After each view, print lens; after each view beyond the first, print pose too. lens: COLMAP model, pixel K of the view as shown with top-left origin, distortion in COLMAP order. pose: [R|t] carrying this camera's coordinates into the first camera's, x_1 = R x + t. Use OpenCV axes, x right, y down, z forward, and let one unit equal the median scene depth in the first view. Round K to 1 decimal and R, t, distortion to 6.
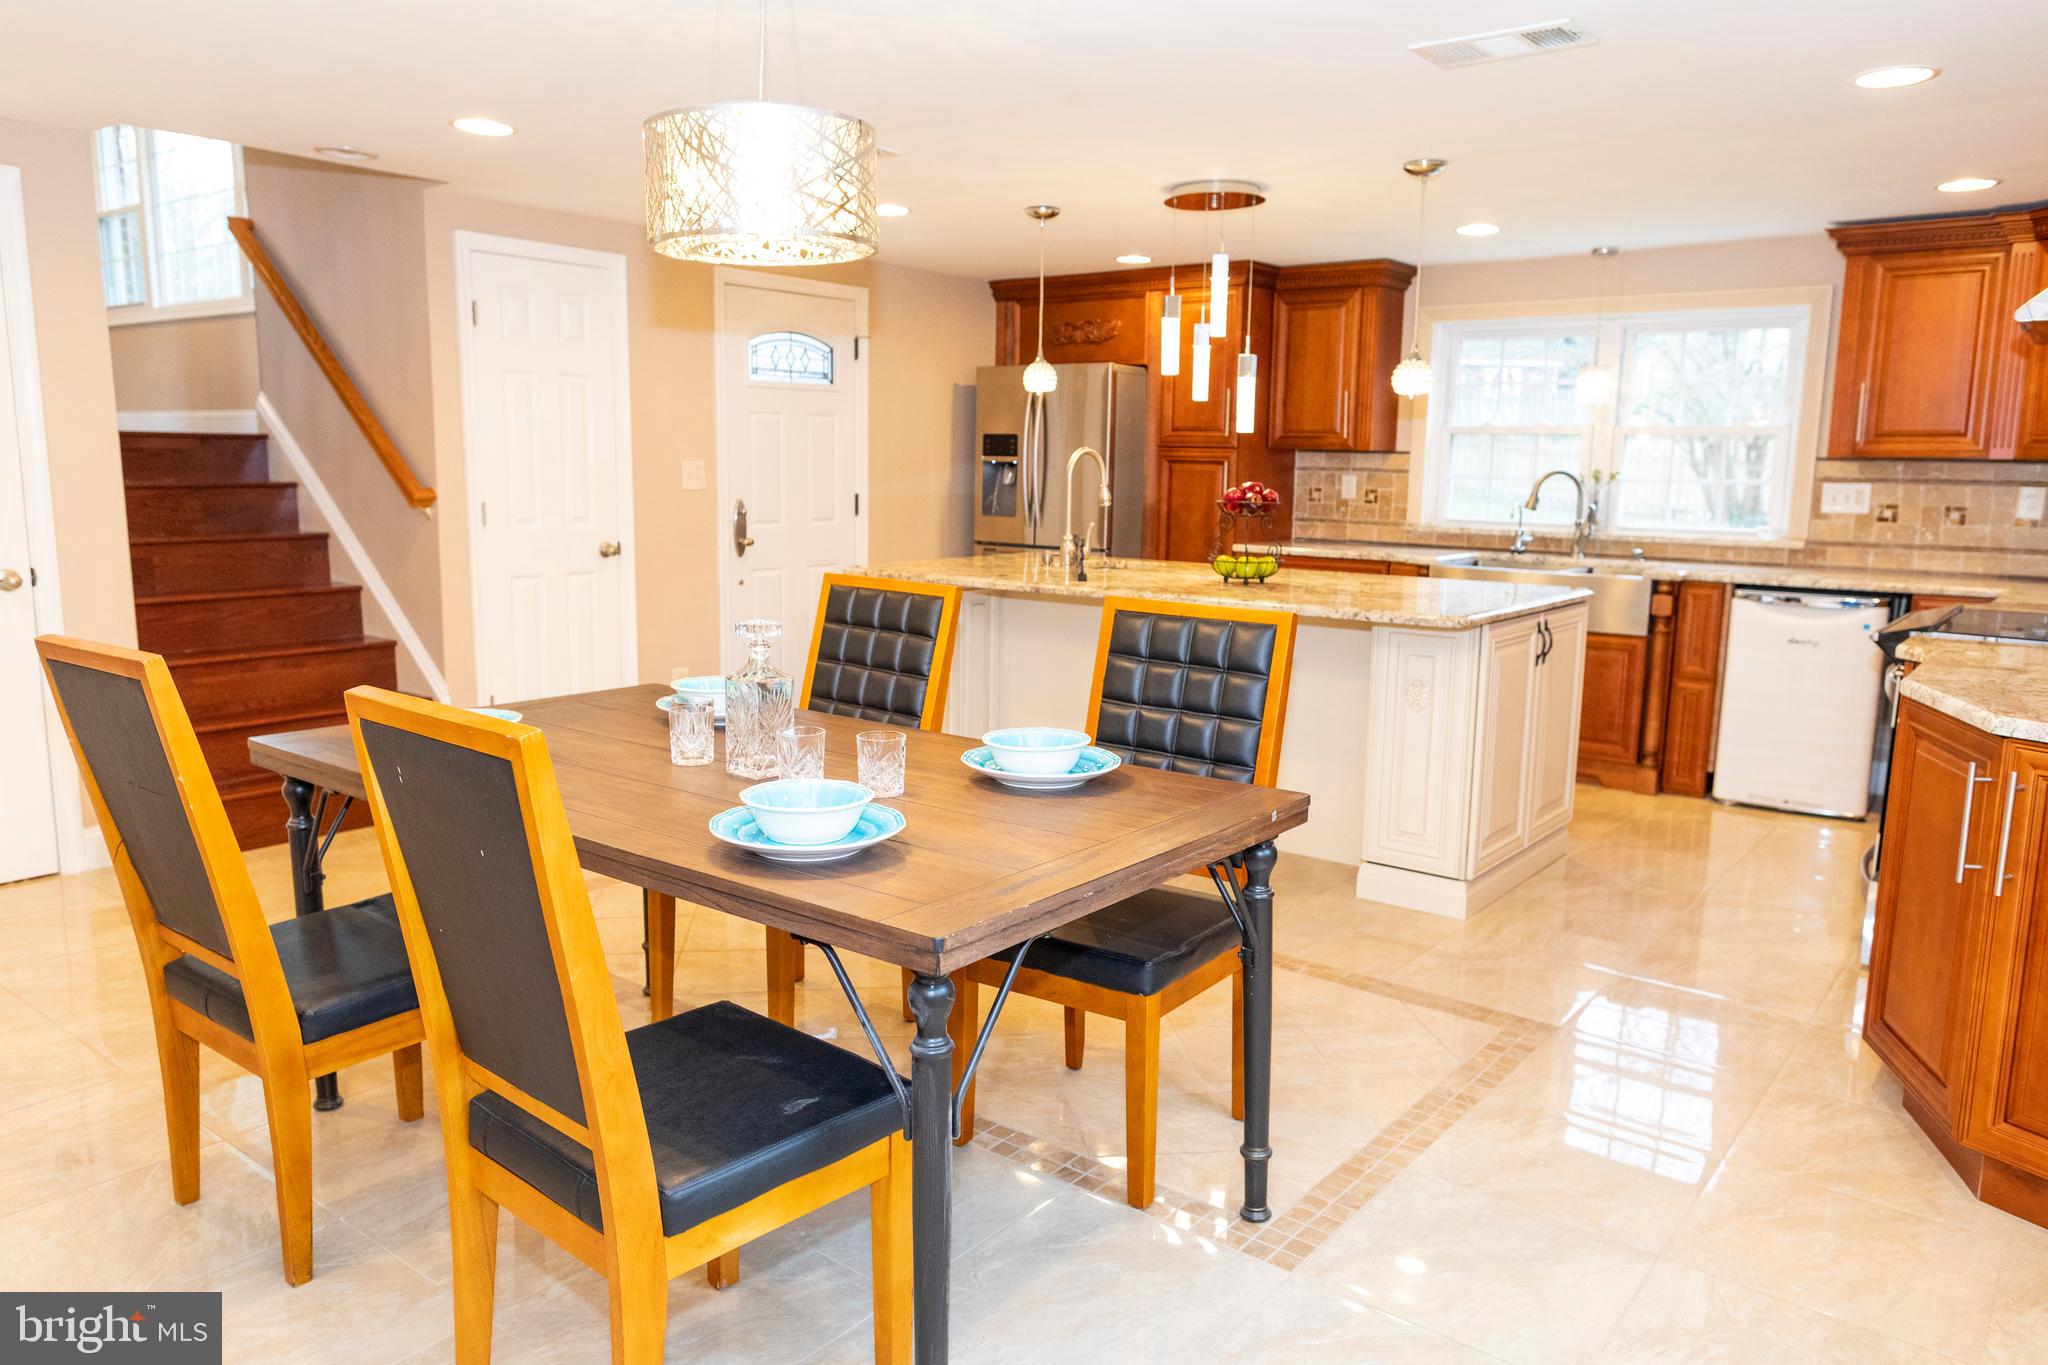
lens RADIAL K [[1419.7, 0, 1023.4], [0, 1419.7, 681.5], [0, 0, 1]] dist [0.003893, 0.000904]
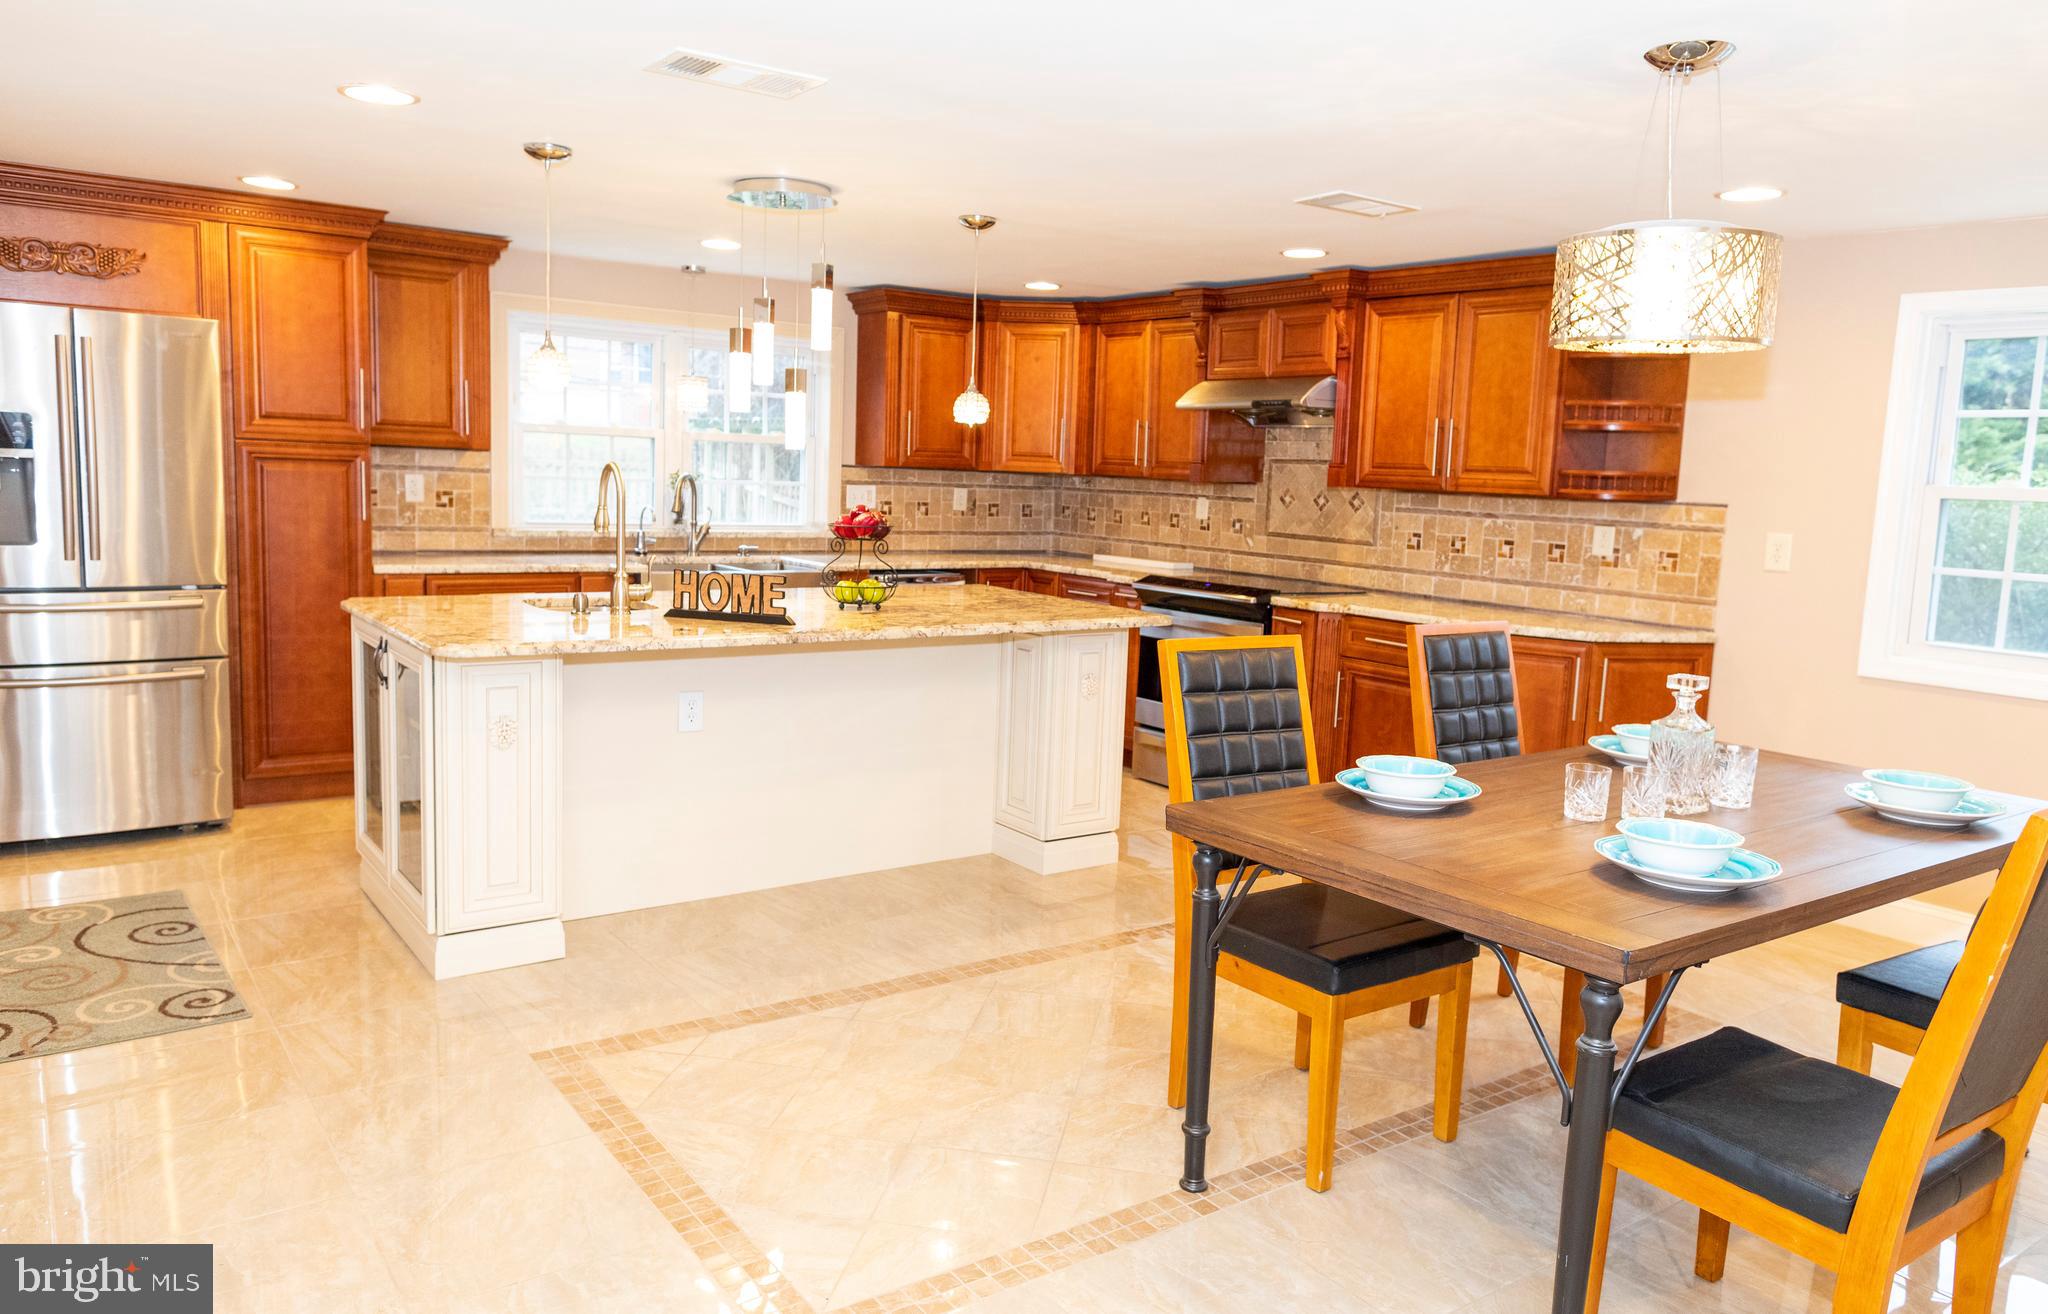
lens RADIAL K [[1423.6, 0, 1026.3], [0, 1423.6, 654.8], [0, 0, 1]] dist [-0.001186, -0.001256]
pose [[0.268858, -0.130179, 0.954342, -0.632533], [0.115141, 0.988063, 0.102341, -0.105804], [-0.956273, 0.082368, 0.280638, 0.530579]]
